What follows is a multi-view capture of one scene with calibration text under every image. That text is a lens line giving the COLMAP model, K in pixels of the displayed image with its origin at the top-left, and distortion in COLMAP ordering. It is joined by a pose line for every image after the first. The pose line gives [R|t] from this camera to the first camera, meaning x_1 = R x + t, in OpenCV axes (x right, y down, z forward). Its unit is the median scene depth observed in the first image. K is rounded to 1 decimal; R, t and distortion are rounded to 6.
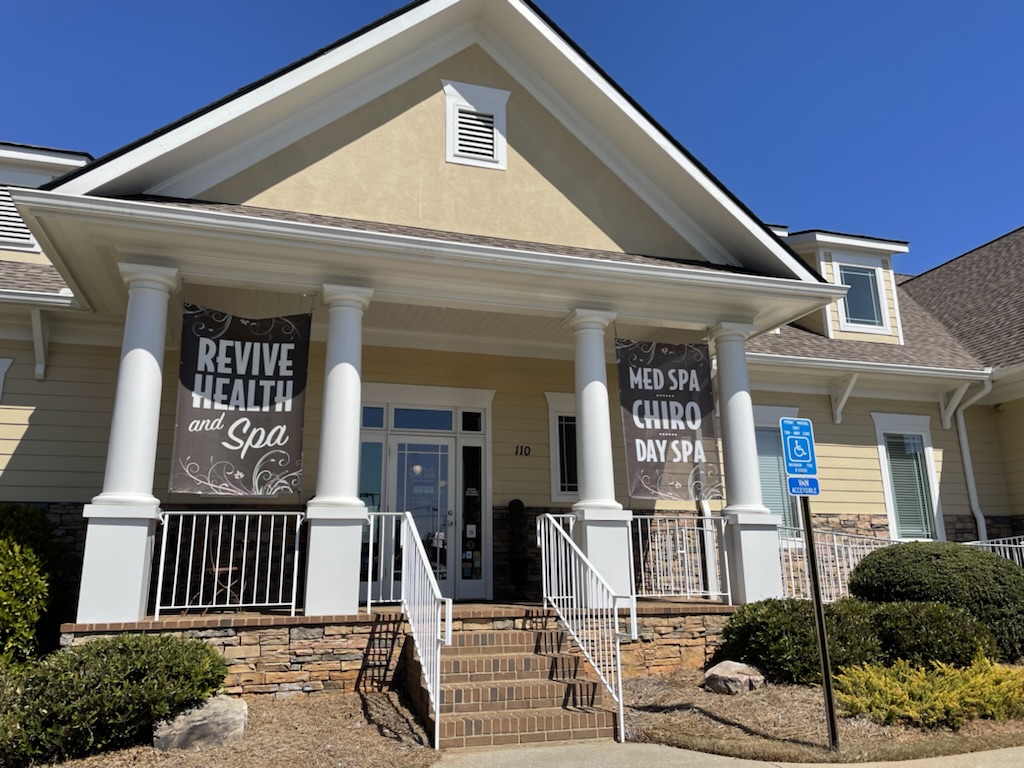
lens RADIAL K [[776.2, 0, 512.0], [0, 776.2, 384.0], [0, 0, 1]] dist [0.077212, -0.098720]
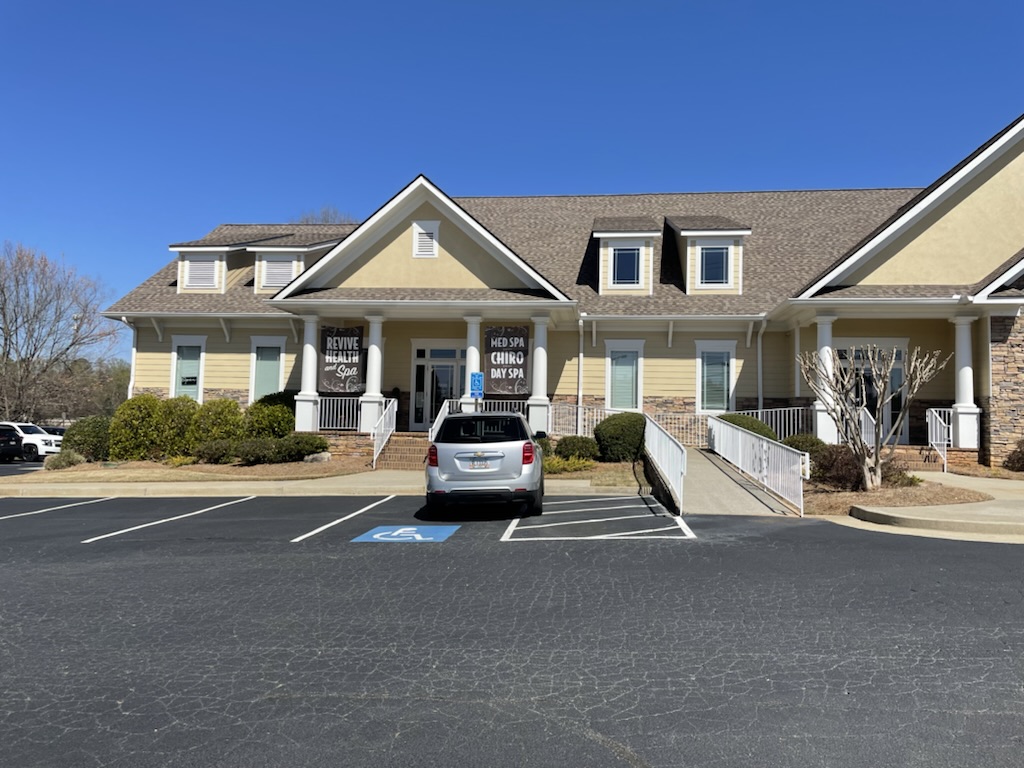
lens RADIAL K [[776.2, 0, 512.0], [0, 776.2, 384.0], [0, 0, 1]] dist [0.077212, -0.098720]
pose [[0.917280, 0.009413, -0.398133, 1.167271], [0.063614, 0.983421, 0.169815, -0.285440], [0.393130, -0.181095, 0.901473, -1.145672]]
